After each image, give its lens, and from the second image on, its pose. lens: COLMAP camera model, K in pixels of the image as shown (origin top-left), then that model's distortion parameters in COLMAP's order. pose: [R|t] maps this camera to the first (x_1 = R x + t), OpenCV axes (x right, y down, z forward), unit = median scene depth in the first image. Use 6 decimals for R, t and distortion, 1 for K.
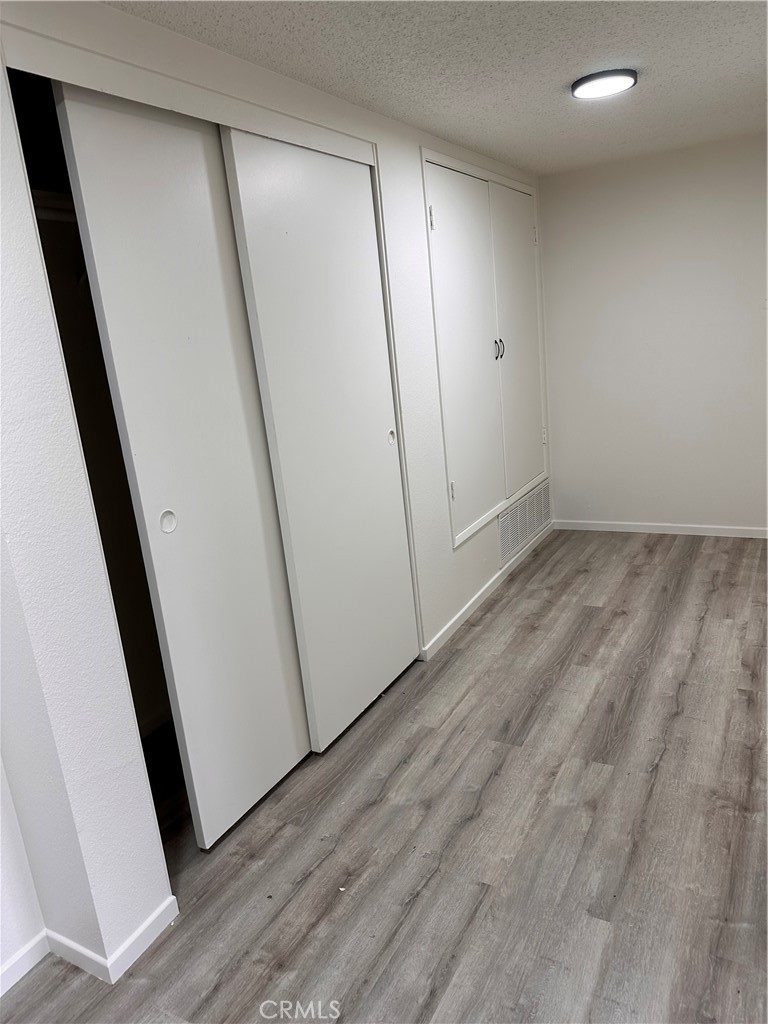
lens RADIAL K [[706.6, 0, 384.0], [0, 706.6, 512.0], [0, 0, 1]] dist [0.028844, -0.065998]
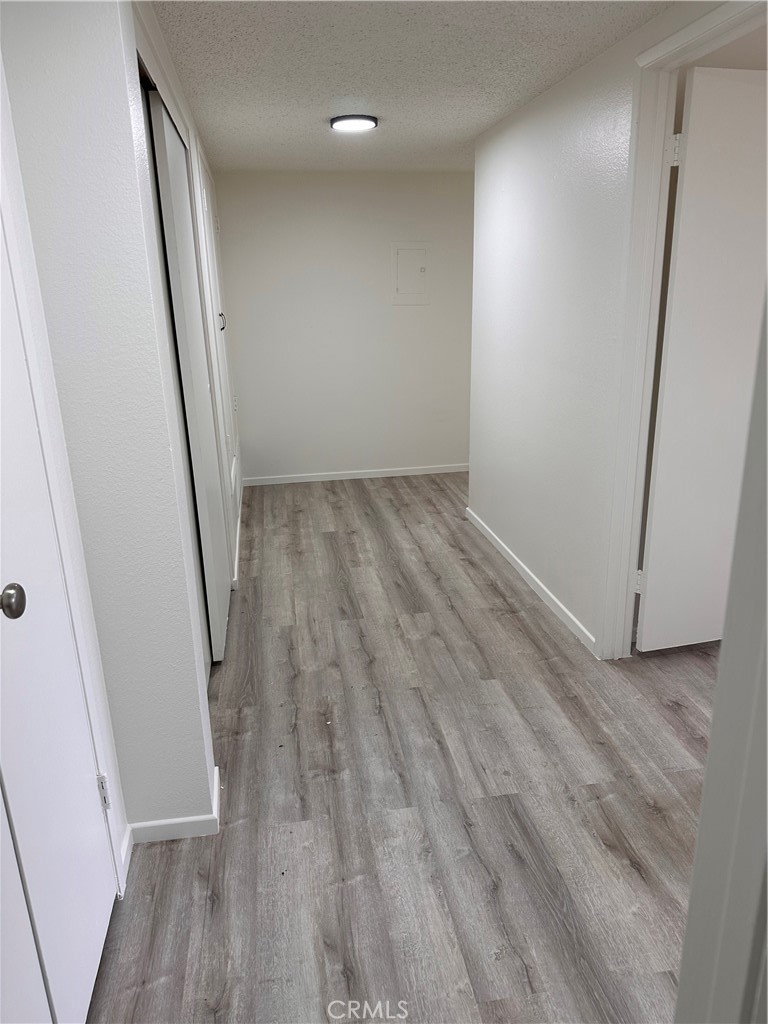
lens RADIAL K [[706.6, 0, 384.0], [0, 706.6, 512.0], [0, 0, 1]] dist [0.028844, -0.065998]
pose [[0.782417, -0.110114, 0.612942, -0.532983], [0.107097, 0.993372, 0.041749, 0.075839], [-0.613476, 0.032979, 0.789024, -0.073773]]
